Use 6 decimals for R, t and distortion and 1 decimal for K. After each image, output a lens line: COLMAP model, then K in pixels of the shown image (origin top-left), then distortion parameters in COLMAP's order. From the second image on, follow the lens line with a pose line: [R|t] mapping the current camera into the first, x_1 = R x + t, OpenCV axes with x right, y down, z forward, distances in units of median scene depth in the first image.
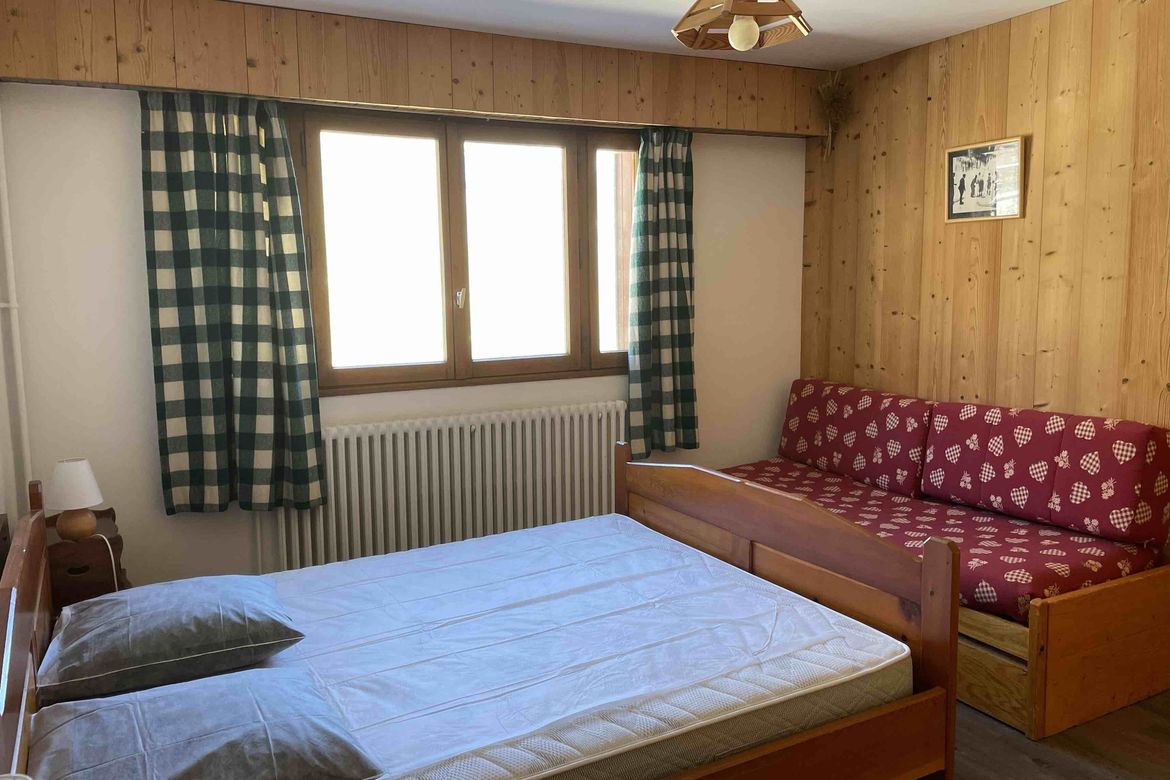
lens RADIAL K [[891.8, 0, 585.1], [0, 891.8, 390.1], [0, 0, 1]] dist [-0.000053, -0.005009]
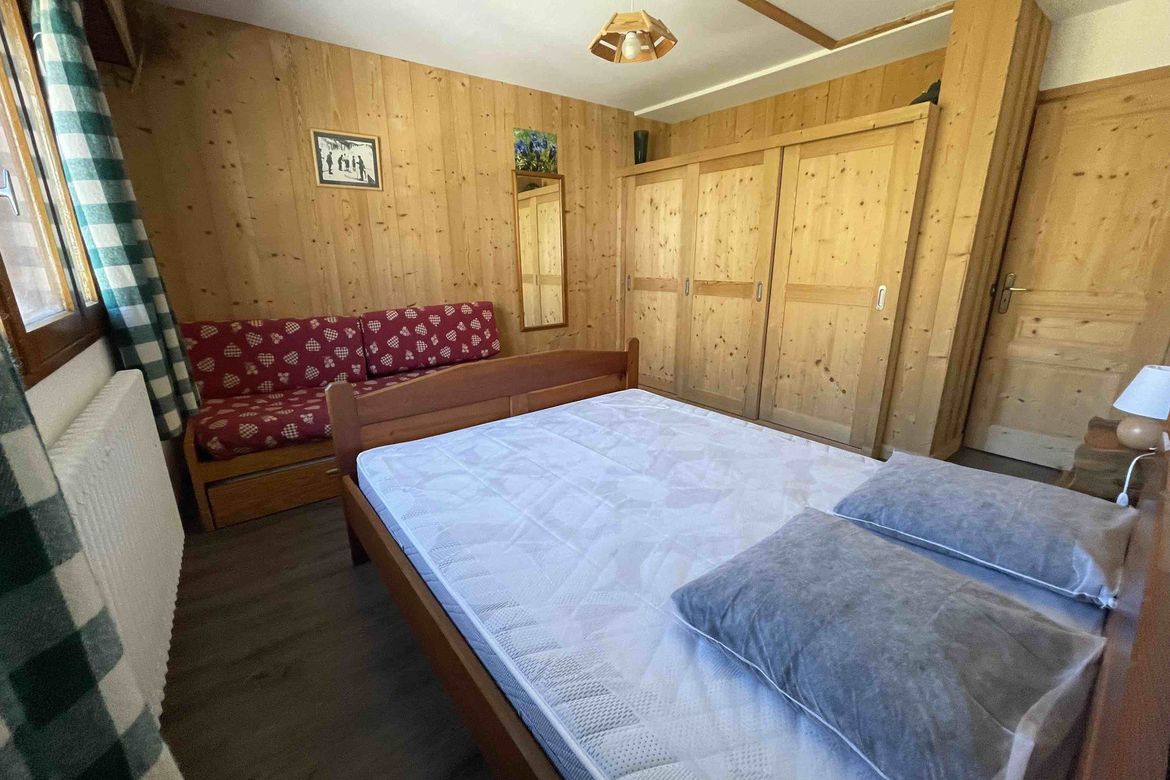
lens RADIAL K [[464.5, 0, 585.8], [0, 464.5, 383.3], [0, 0, 1]] dist [0.001961, 0.000336]
pose [[-0.168521, -0.244077, 0.955001, -0.447042], [0.133288, 0.954316, 0.267422, -0.034384], [-0.976645, 0.172357, -0.128290, 0.770728]]
